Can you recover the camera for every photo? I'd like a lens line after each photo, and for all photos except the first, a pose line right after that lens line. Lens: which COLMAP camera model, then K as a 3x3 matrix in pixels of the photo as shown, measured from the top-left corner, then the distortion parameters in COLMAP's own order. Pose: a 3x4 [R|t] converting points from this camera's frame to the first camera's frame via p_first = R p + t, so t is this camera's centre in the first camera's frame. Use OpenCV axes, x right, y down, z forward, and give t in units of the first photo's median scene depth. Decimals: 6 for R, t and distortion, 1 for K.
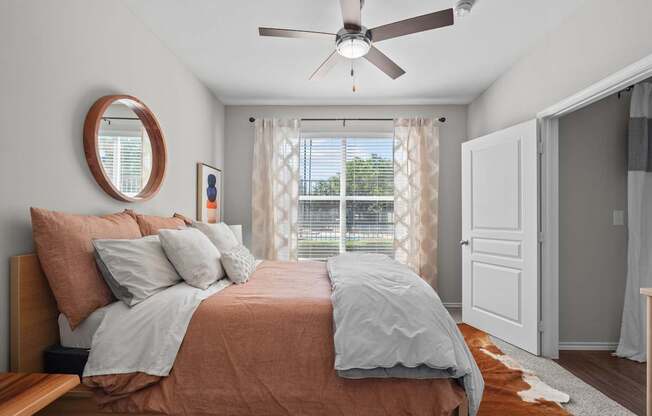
lens RADIAL K [[283.3, 0, 326.9], [0, 283.3, 213.4], [0, 0, 1]] dist [0.000261, 0.000068]
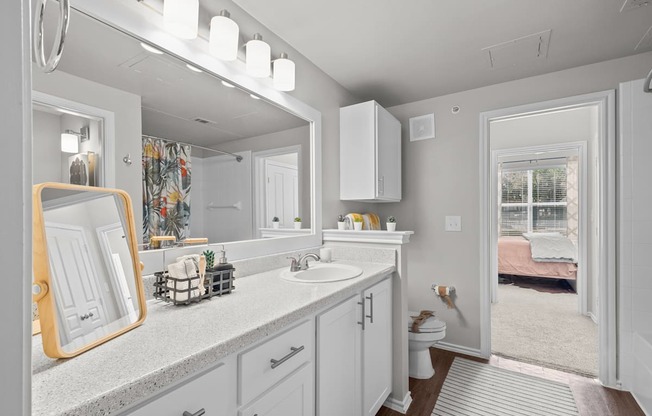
lens RADIAL K [[283.3, 0, 326.1], [0, 283.3, 214.1], [0, 0, 1]] dist [0.000261, 0.000068]
pose [[0.854217, -0.010958, -0.519802, -0.116729], [0.020514, 0.999710, 0.012637, -0.044464], [0.519512, -0.021458, 0.854194, -1.218132]]
